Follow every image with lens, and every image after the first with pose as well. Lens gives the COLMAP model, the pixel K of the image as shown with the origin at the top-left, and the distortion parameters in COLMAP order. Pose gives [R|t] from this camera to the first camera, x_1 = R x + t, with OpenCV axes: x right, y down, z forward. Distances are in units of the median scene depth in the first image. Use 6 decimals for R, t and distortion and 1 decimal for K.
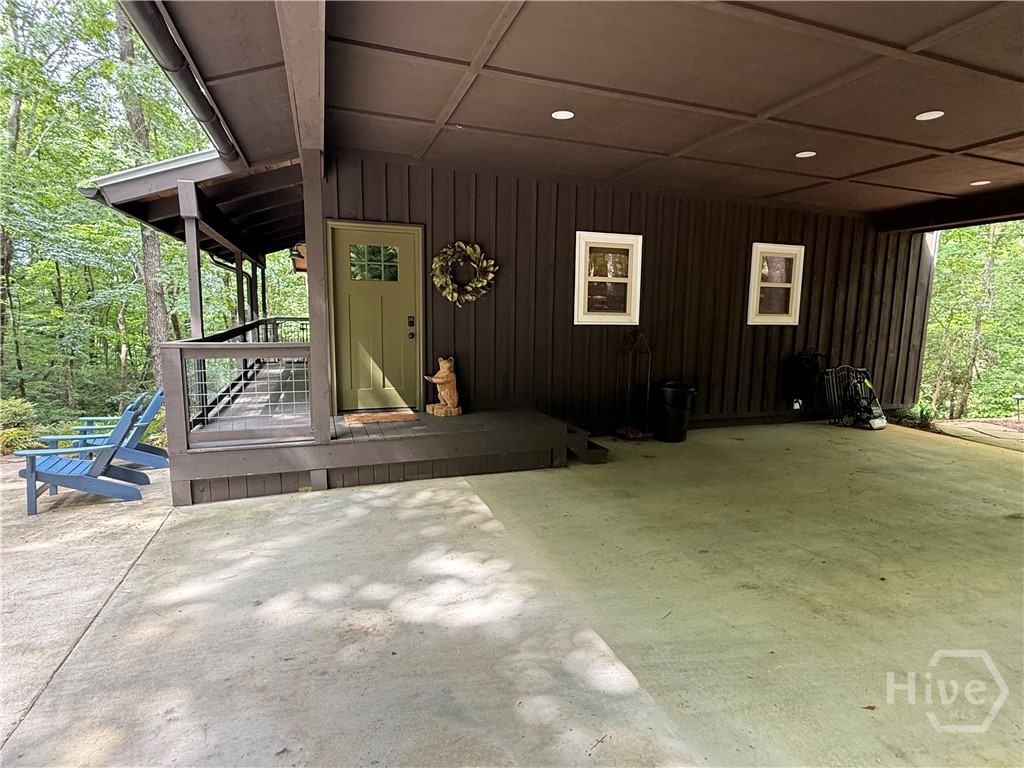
lens RADIAL K [[535.3, 0, 511.6], [0, 535.3, 379.9], [0, 0, 1]] dist [-0.001761, 0.000357]
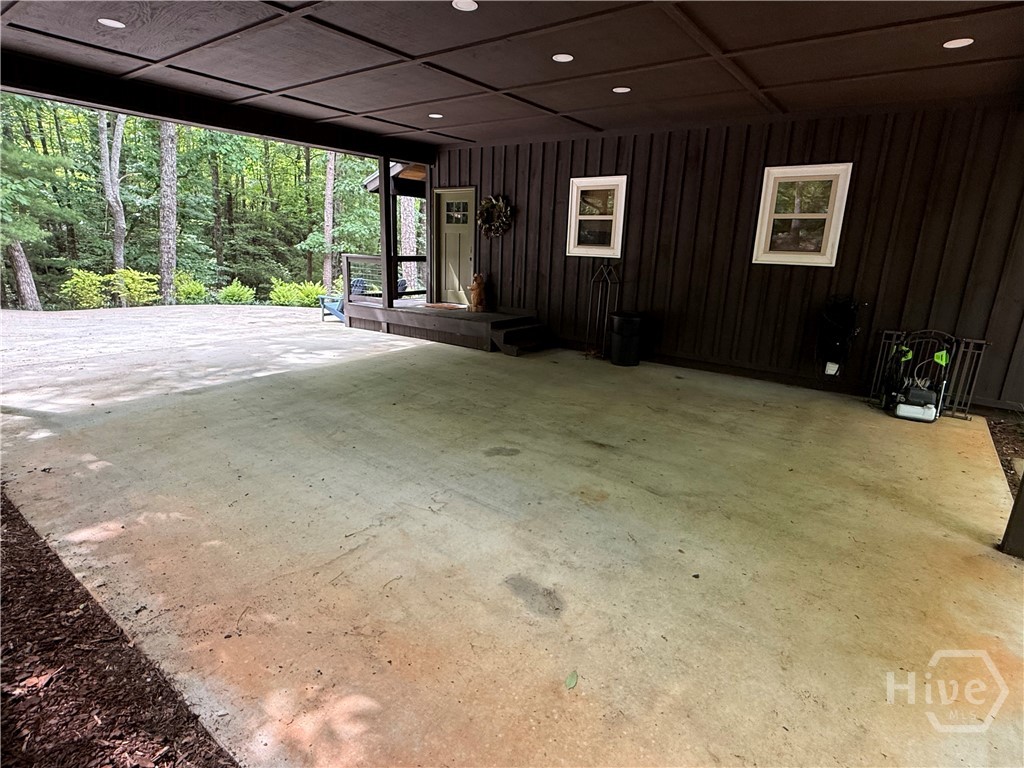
lens RADIAL K [[535.3, 0, 510.4], [0, 535.3, 384.0], [0, 0, 1]] dist [-0.001761, 0.000357]
pose [[0.554042, 0.215896, -0.804006, 1.118902], [-0.126743, 0.976404, 0.174850, -0.011965], [0.822784, 0.005028, 0.568332, 0.180504]]
